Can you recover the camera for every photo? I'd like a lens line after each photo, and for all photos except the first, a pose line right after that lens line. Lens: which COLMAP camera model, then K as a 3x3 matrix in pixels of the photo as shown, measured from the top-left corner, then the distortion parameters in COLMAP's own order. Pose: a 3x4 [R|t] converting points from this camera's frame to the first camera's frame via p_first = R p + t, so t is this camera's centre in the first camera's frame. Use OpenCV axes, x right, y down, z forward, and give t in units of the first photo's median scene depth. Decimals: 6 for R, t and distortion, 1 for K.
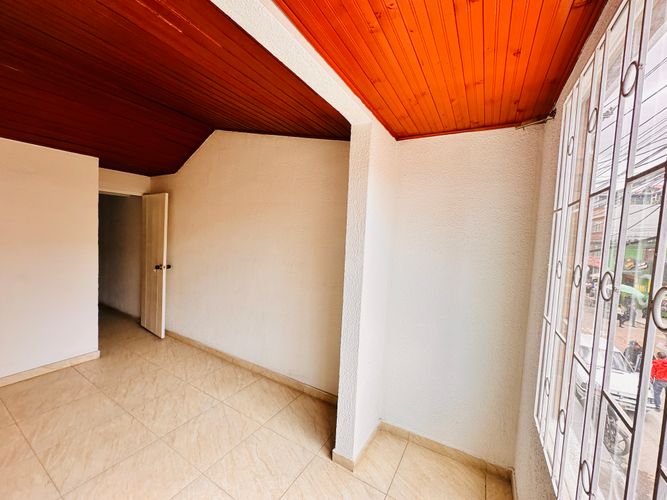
lens RADIAL K [[265.8, 0, 332.4], [0, 265.8, 249.1], [0, 0, 1]] dist [-0.000618, -0.000018]
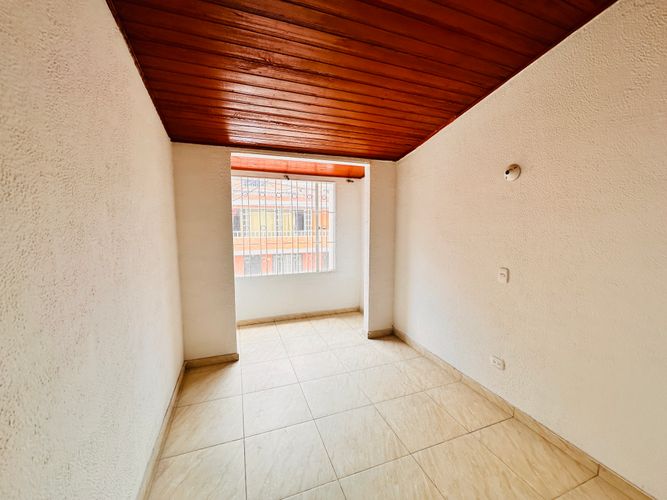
lens RADIAL K [[265.8, 0, 332.4], [0, 265.8, 249.1], [0, 0, 1]] dist [-0.000618, -0.000018]
pose [[-0.768104, -0.116068, 0.629718, -1.038636], [-0.000885, 0.983626, 0.180220, -0.118854], [-0.640325, 0.137870, -0.755629, 1.329305]]
